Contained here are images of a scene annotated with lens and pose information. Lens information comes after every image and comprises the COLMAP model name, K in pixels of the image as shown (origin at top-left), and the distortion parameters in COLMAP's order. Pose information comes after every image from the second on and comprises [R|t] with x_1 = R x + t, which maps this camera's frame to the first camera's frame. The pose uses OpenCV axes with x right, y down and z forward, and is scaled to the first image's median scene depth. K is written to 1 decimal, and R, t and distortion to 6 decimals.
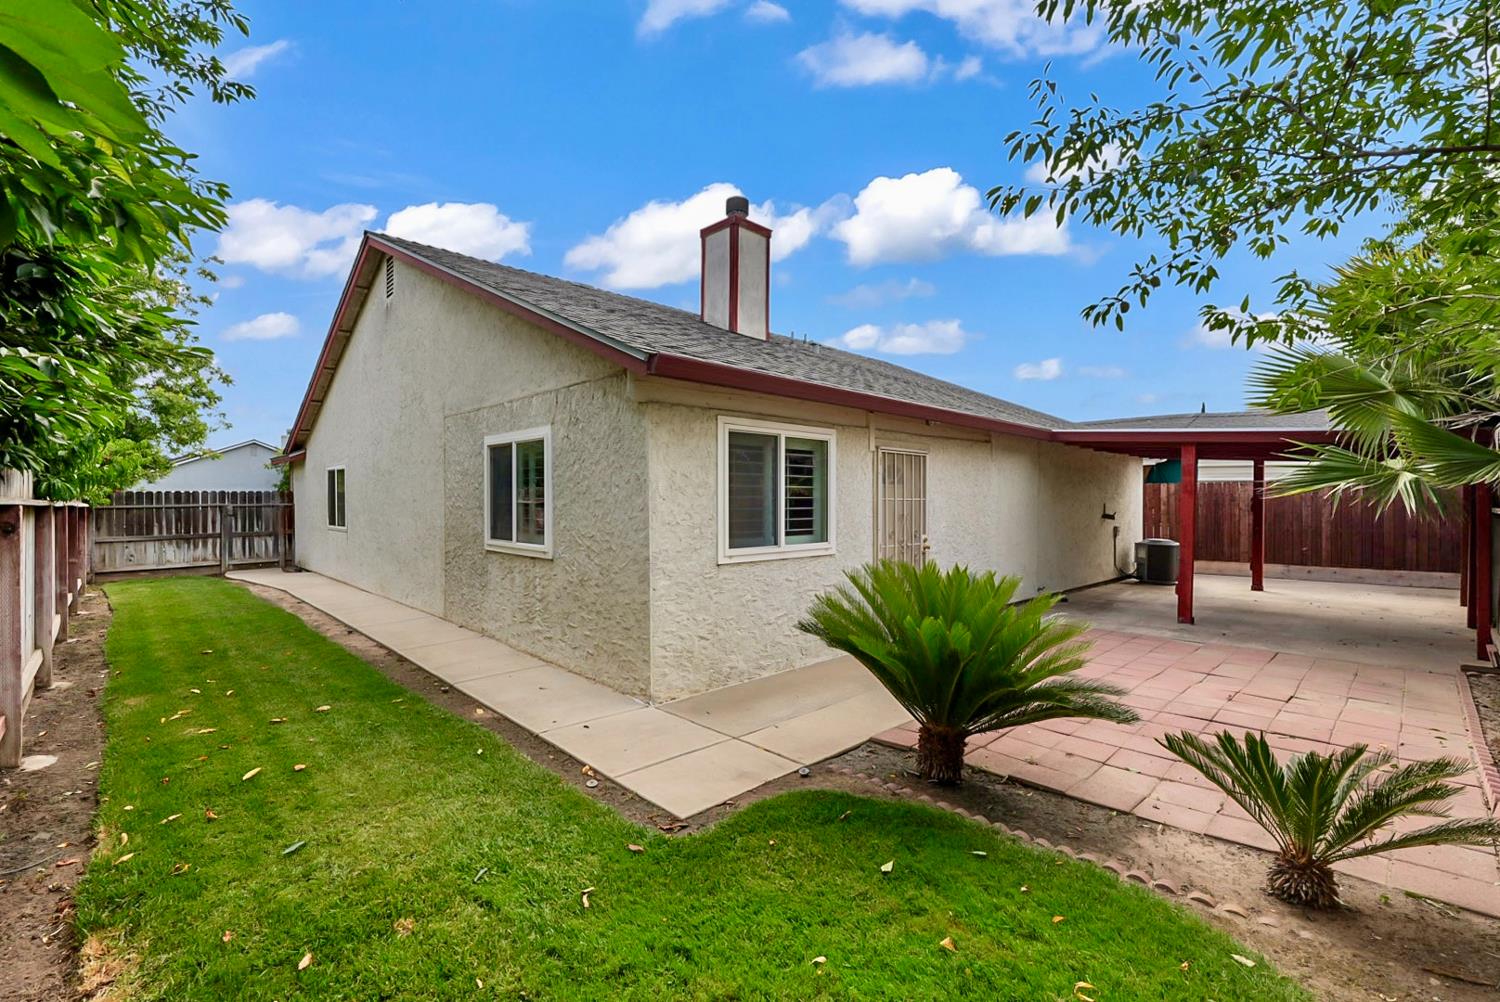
lens RADIAL K [[673.9, 0, 756.9], [0, 673.9, 499.7], [0, 0, 1]] dist [0.000163, -0.000037]
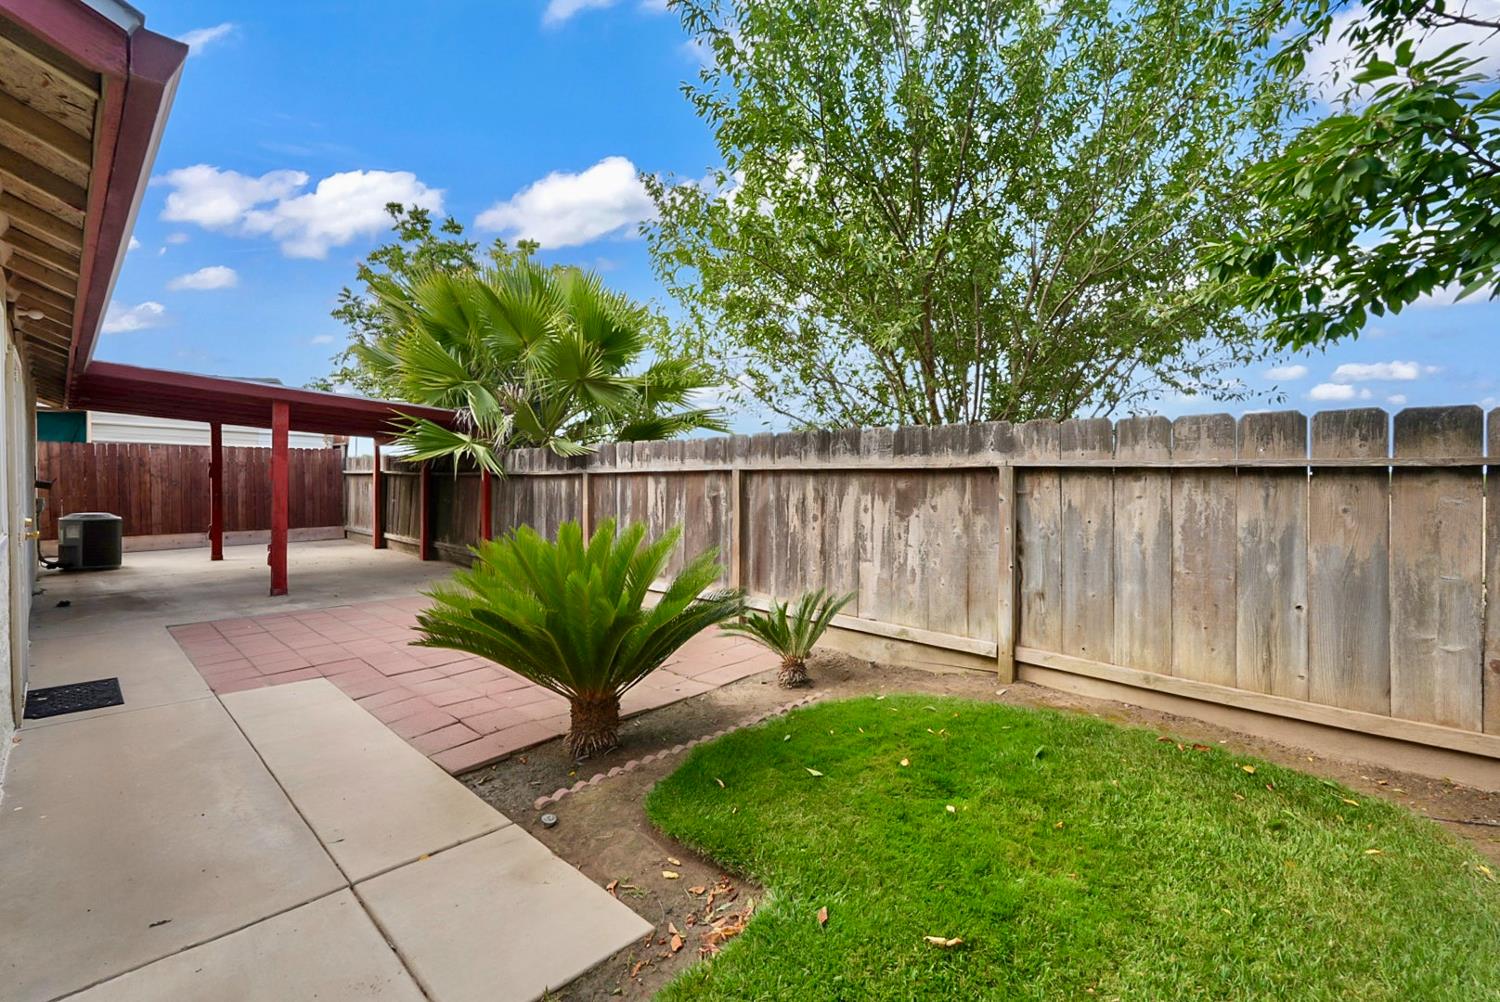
lens RADIAL K [[673.9, 0, 756.9], [0, 673.9, 499.7], [0, 0, 1]] dist [0.000163, -0.000037]
pose [[-0.041761, -0.025312, 0.998807, -0.675082], [-0.002969, 0.999678, 0.025210, 0.056671], [-0.999123, -0.001913, -0.041822, 0.872776]]
